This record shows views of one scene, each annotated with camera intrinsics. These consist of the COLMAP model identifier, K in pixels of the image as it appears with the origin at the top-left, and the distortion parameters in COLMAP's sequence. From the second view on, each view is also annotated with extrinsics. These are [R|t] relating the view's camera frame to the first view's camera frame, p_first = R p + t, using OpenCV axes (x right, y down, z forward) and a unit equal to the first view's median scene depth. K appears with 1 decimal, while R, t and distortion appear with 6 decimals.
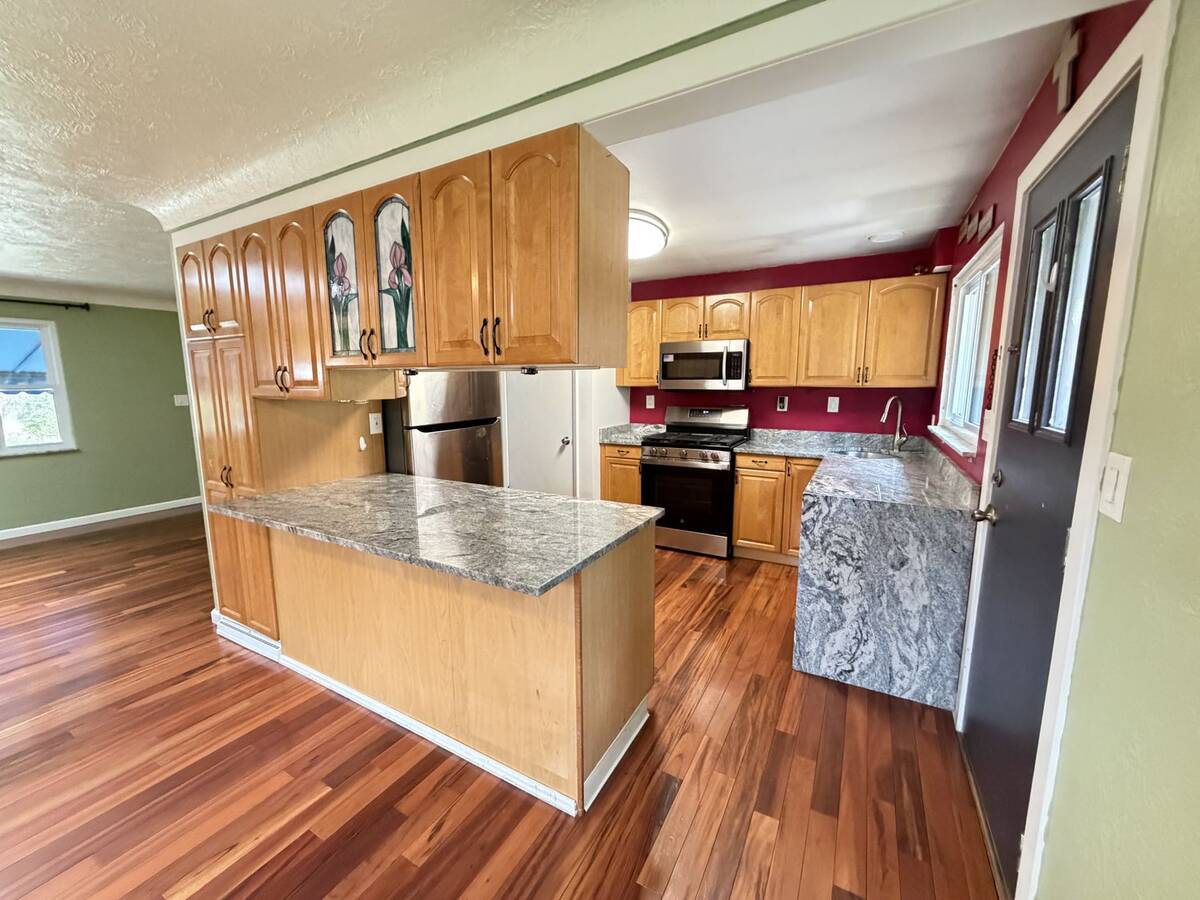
lens RADIAL K [[477.9, 0, 595.9], [0, 477.9, 450.7], [0, 0, 1]] dist [0.001480, -0.000581]
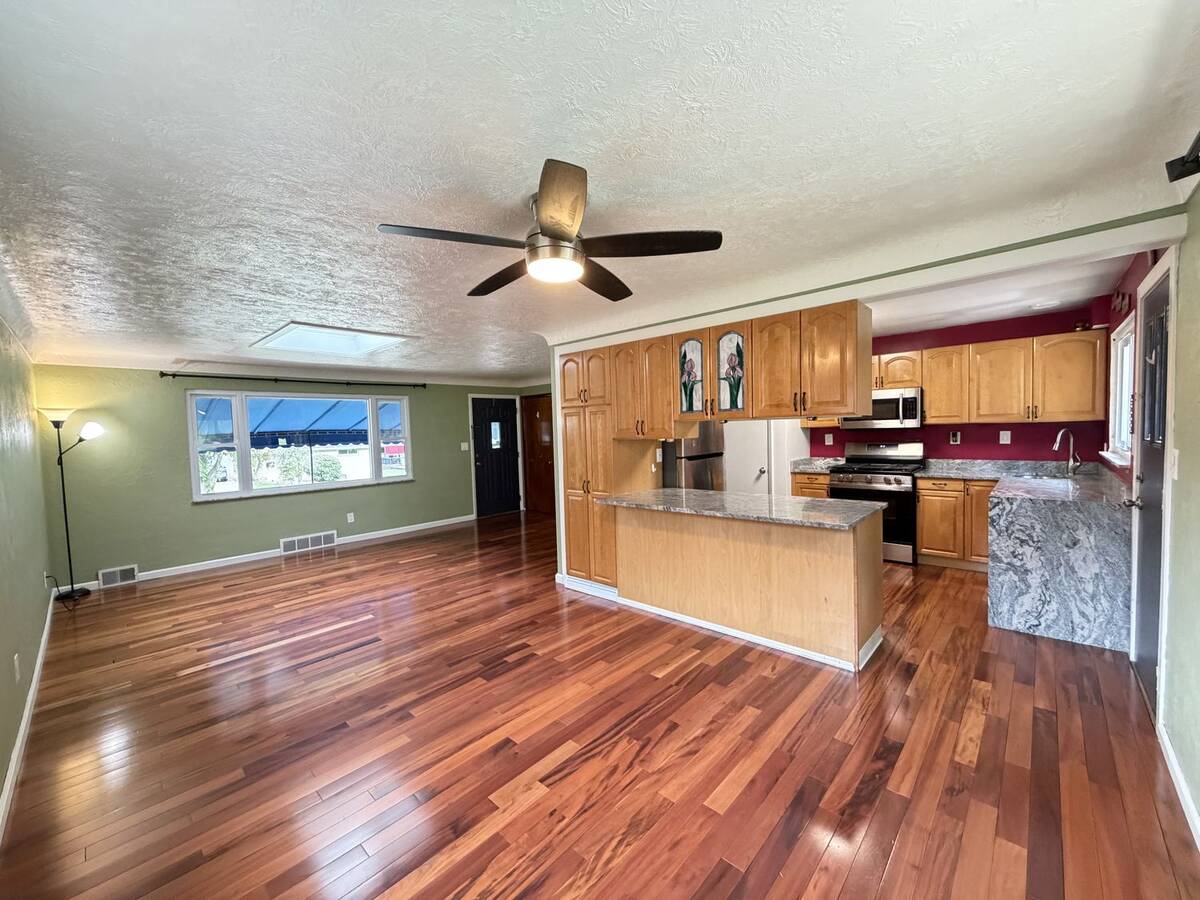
lens RADIAL K [[477.9, 0, 596.4], [0, 477.9, 450.4], [0, 0, 1]] dist [0.001480, -0.000581]
pose [[0.971588, -0.016886, -0.236074, -0.348591], [-0.005550, 0.995552, -0.094055, 0.087819], [0.236612, 0.092693, 0.967173, -0.641444]]
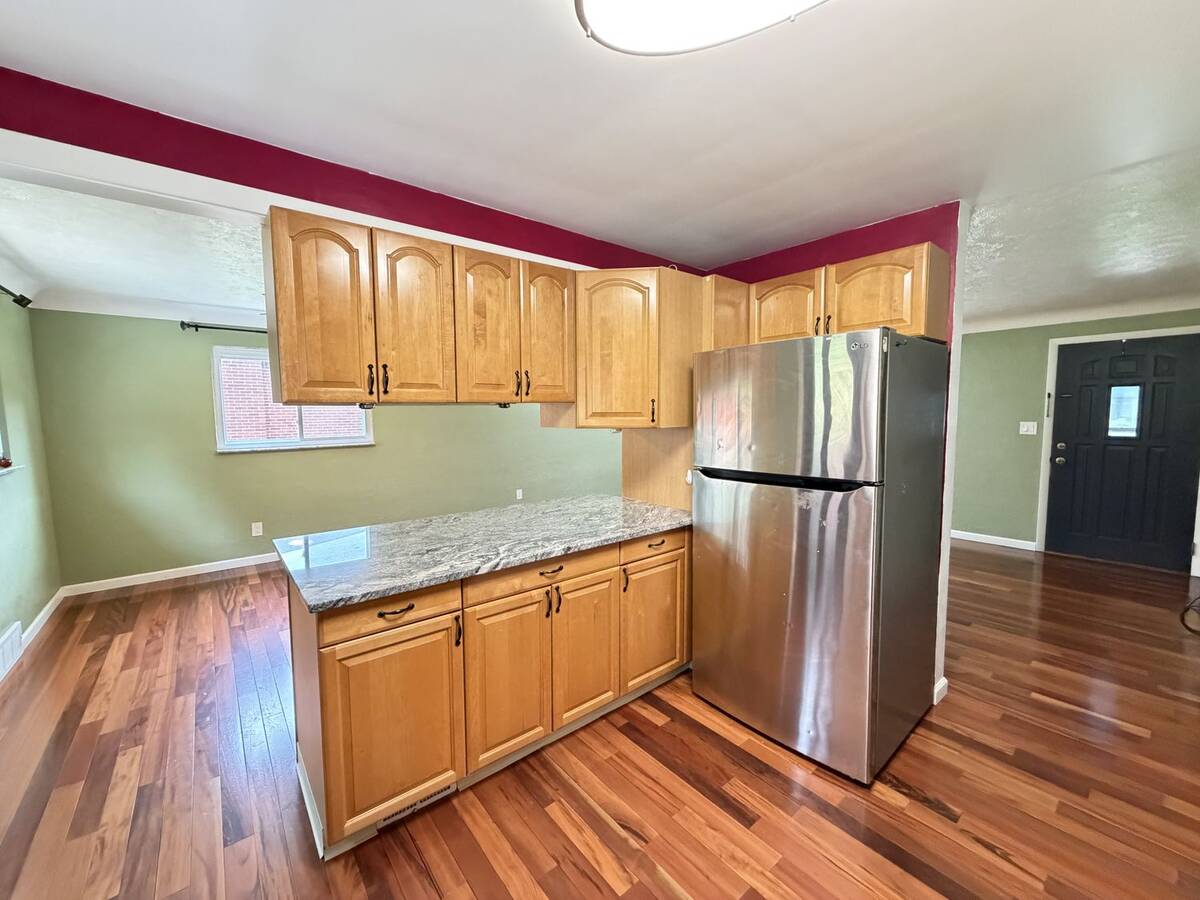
lens RADIAL K [[477.9, 0, 599.3], [0, 477.9, 452.4], [0, 0, 1]] dist [0.001480, -0.000581]
pose [[-0.357386, 0.087427, -0.929856, 0.511873], [-0.123903, 0.982371, 0.139986, -0.198504], [0.925701, 0.165241, -0.340253, 1.330353]]
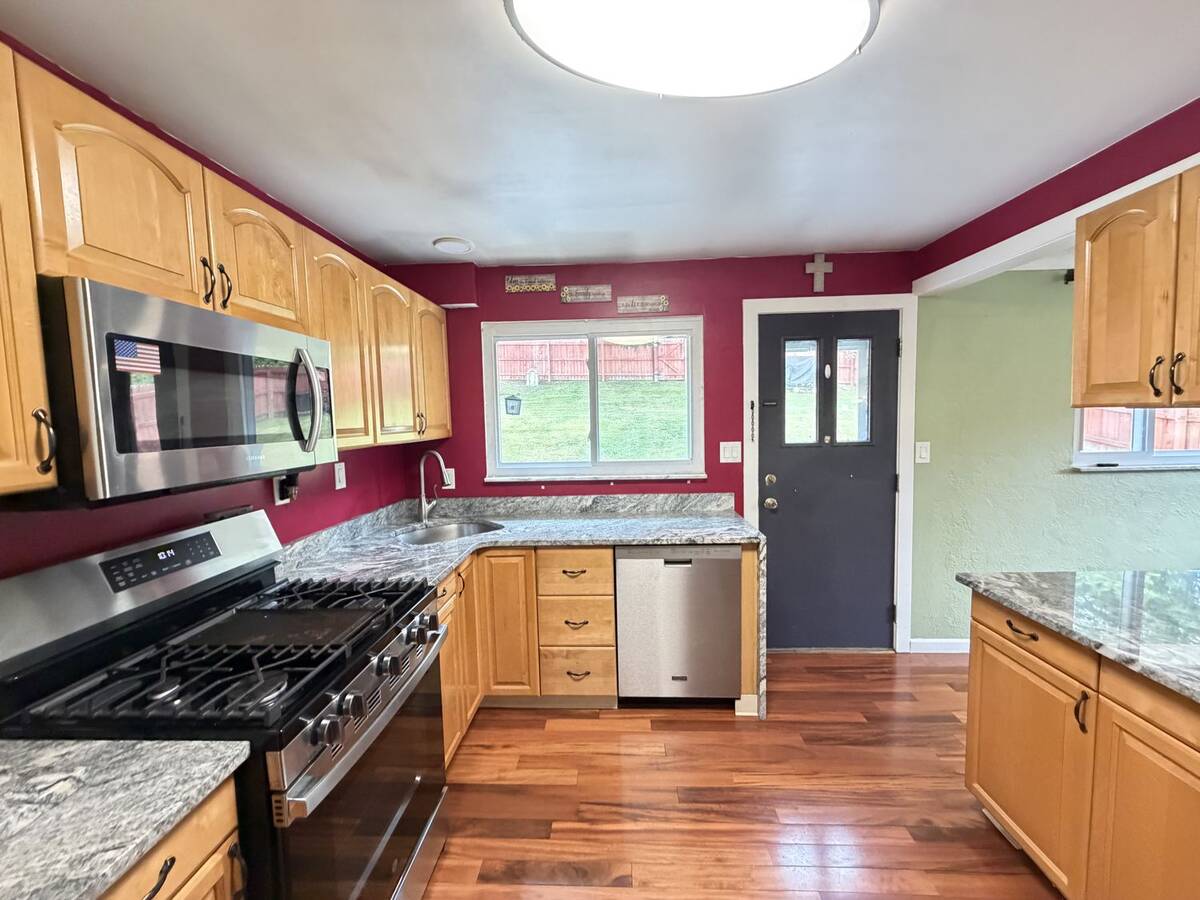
lens RADIAL K [[477.9, 0, 595.9], [0, 477.9, 450.5], [0, 0, 1]] dist [0.001480, -0.000581]
pose [[-0.449289, -0.050825, 0.891940, -0.264203], [0.154686, 0.978876, 0.133697, -0.255829], [-0.879893, 0.198039, -0.431936, 1.591056]]
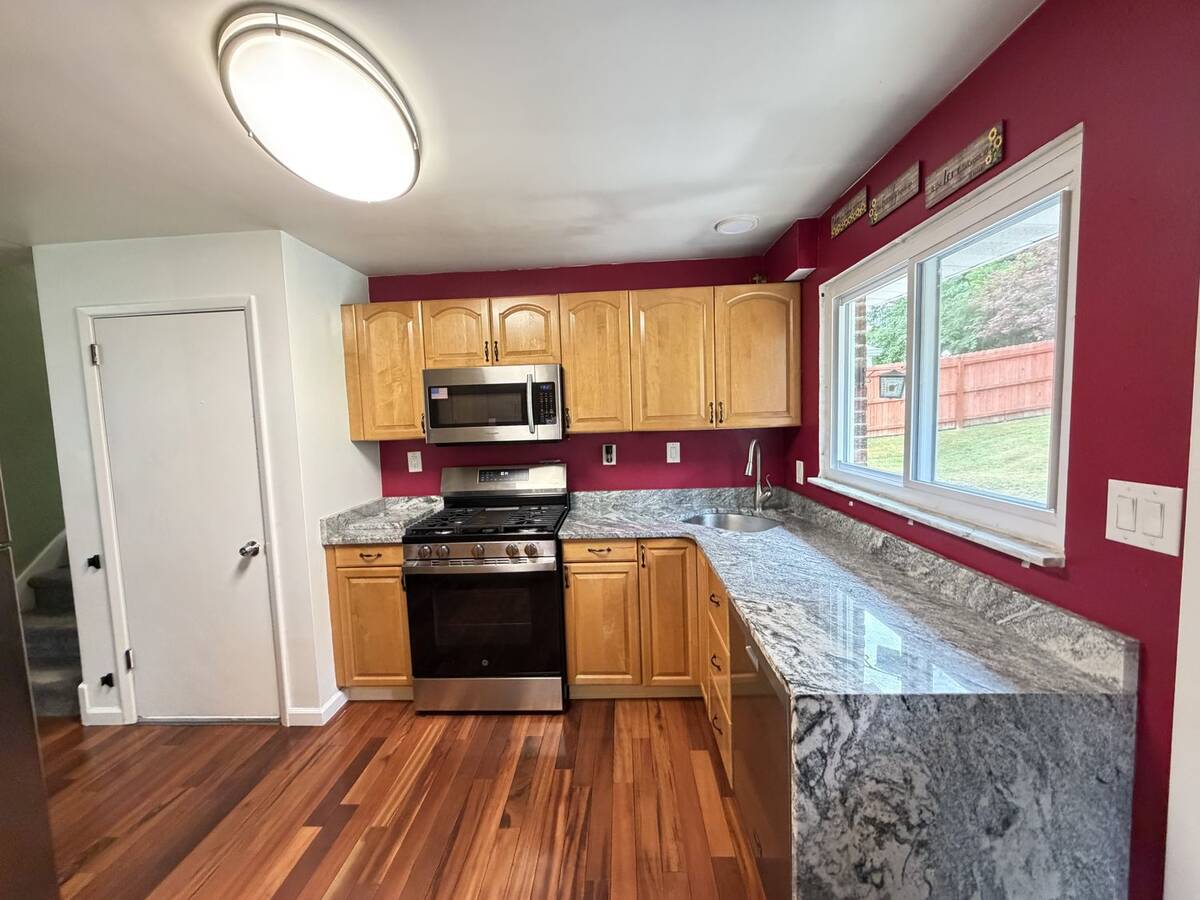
lens RADIAL K [[477.9, 0, 596.7], [0, 477.9, 450.8], [0, 0, 1]] dist [0.001480, -0.000581]
pose [[0.892035, -0.062879, 0.447571, 0.090216], [0.097880, 0.993650, -0.055484, -0.113769], [-0.441240, 0.093302, 0.892526, 0.630889]]
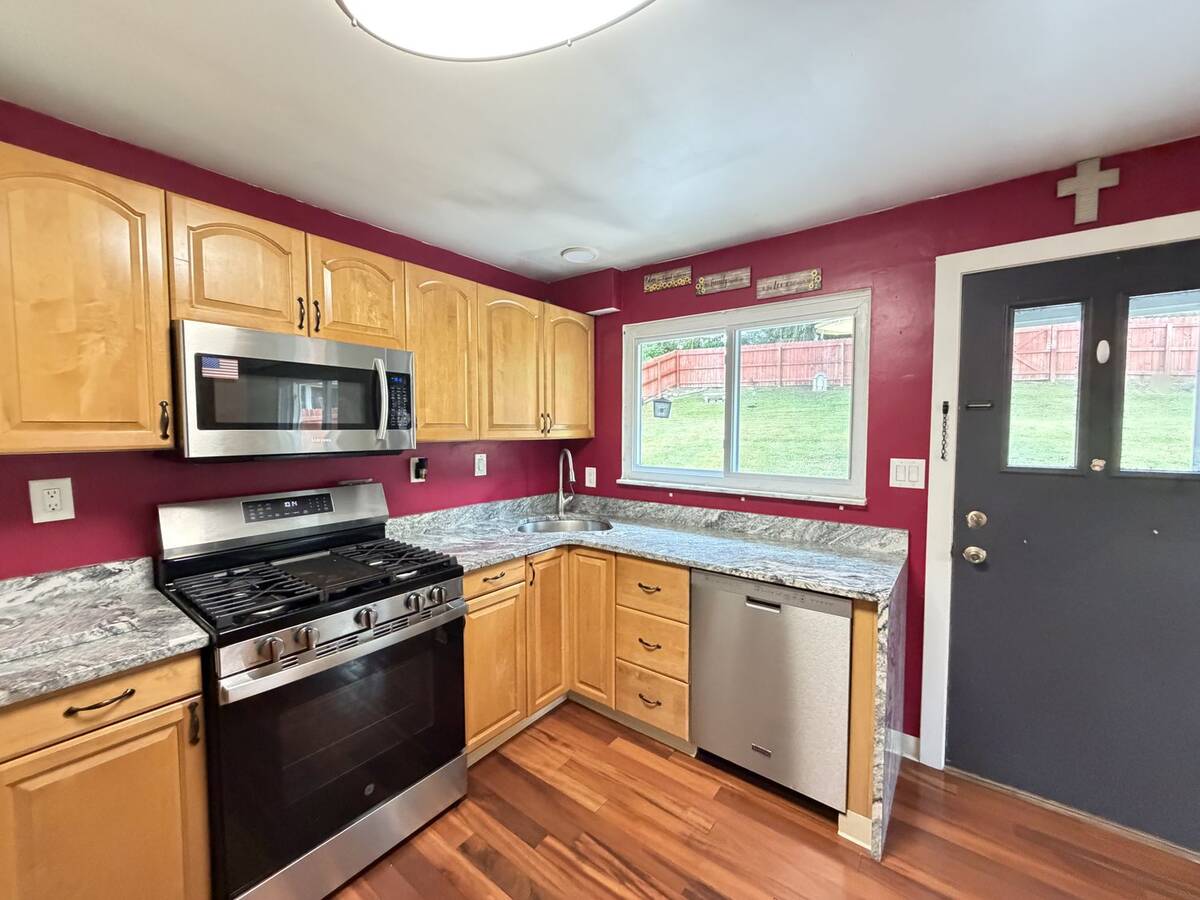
lens RADIAL K [[477.9, 0, 595.1], [0, 477.9, 450.6], [0, 0, 1]] dist [0.001480, -0.000581]
pose [[0.143108, -0.045402, 0.988665, -0.273087], [0.141638, 0.989604, 0.024943, -0.181048], [-0.979520, 0.136463, 0.148051, 1.196770]]
